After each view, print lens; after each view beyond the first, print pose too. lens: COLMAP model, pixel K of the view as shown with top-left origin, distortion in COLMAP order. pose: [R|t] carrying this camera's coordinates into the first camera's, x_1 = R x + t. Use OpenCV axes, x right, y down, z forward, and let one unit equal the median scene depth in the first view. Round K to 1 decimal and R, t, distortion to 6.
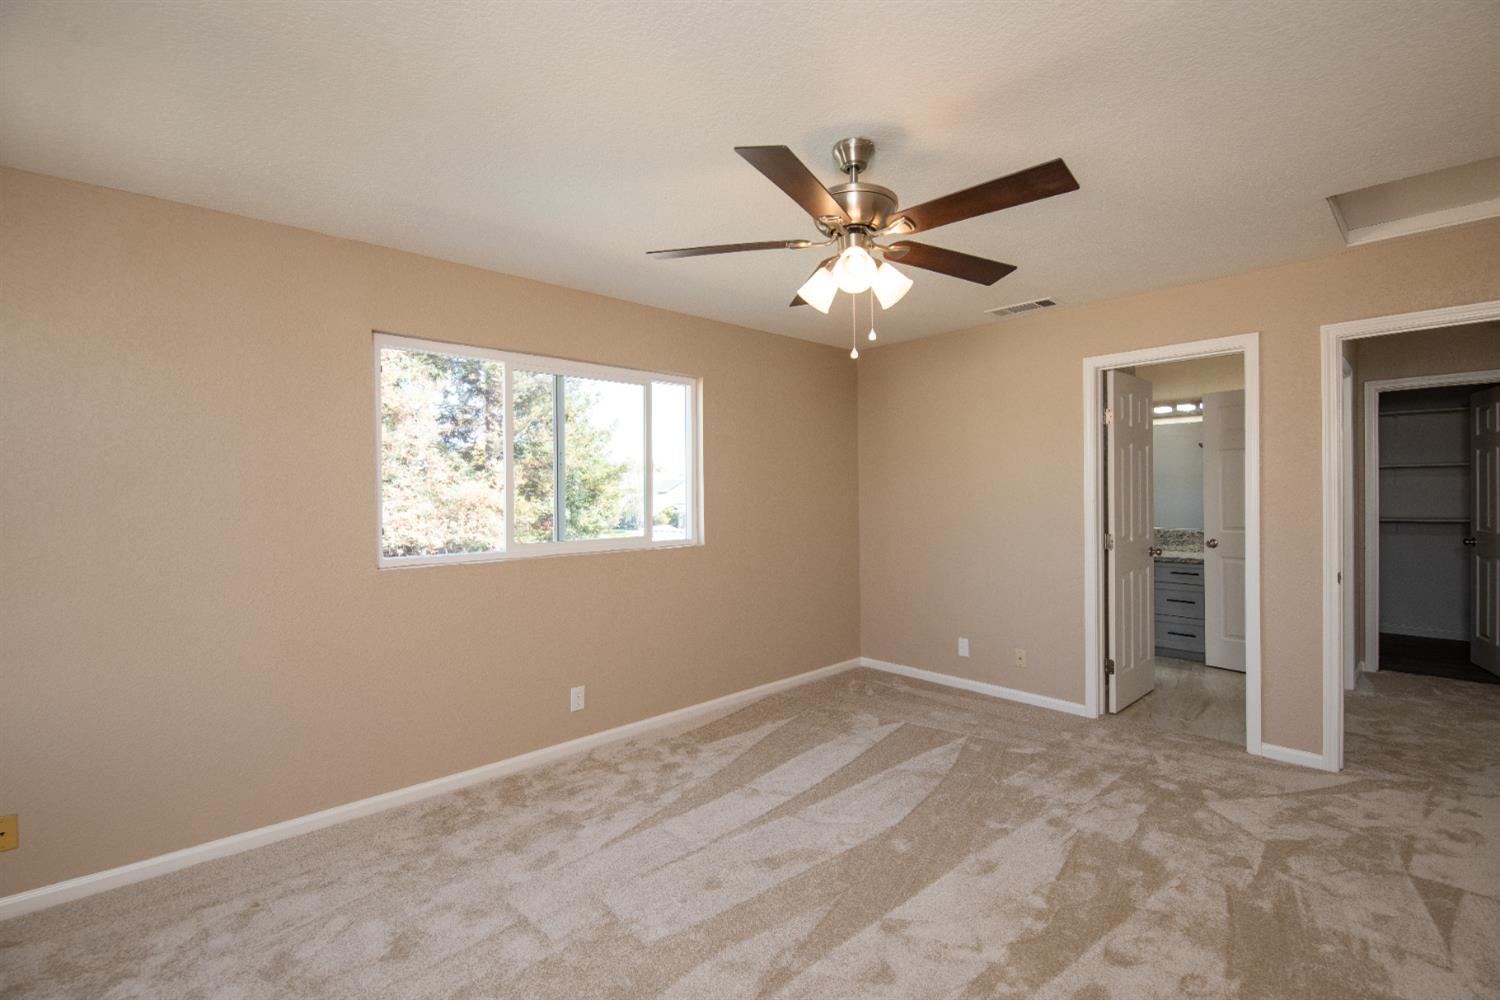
lens RADIAL K [[651.8, 0, 752.0], [0, 651.8, 499.4], [0, 0, 1]] dist [-0.001372, -0.008639]
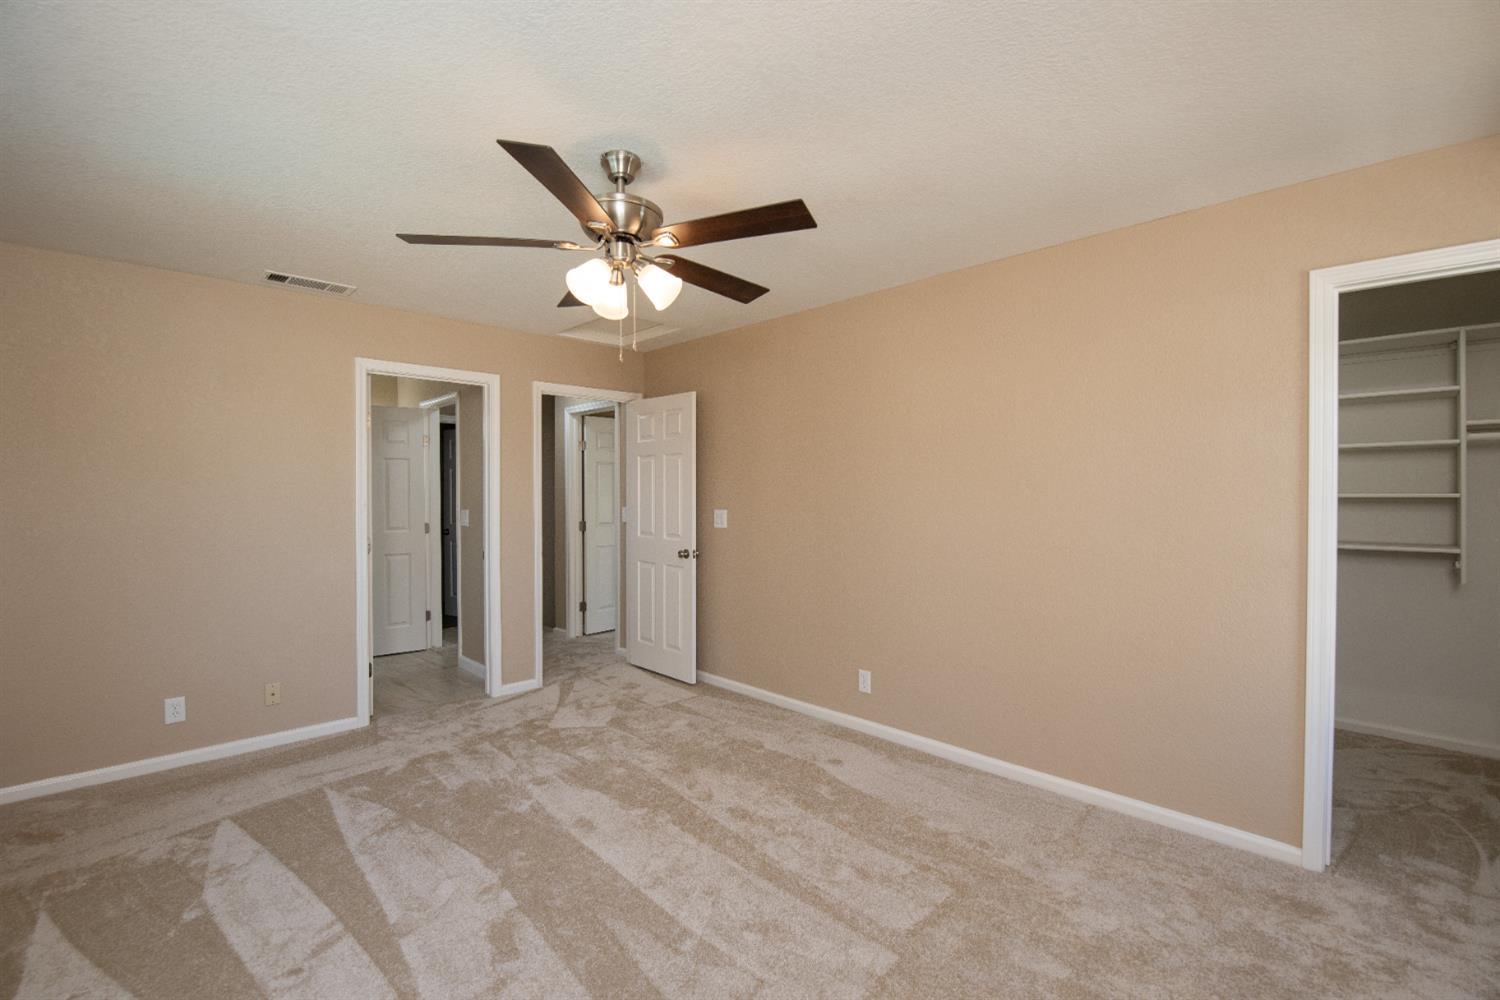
lens RADIAL K [[651.8, 0, 752.0], [0, 651.8, 499.4], [0, 0, 1]] dist [-0.001372, -0.008639]
pose [[-0.015014, 0.000258, 0.999887, -0.661959], [0.011953, 0.999929, -0.000079, 0.002533], [-0.999816, 0.011950, -0.015016, 0.609521]]
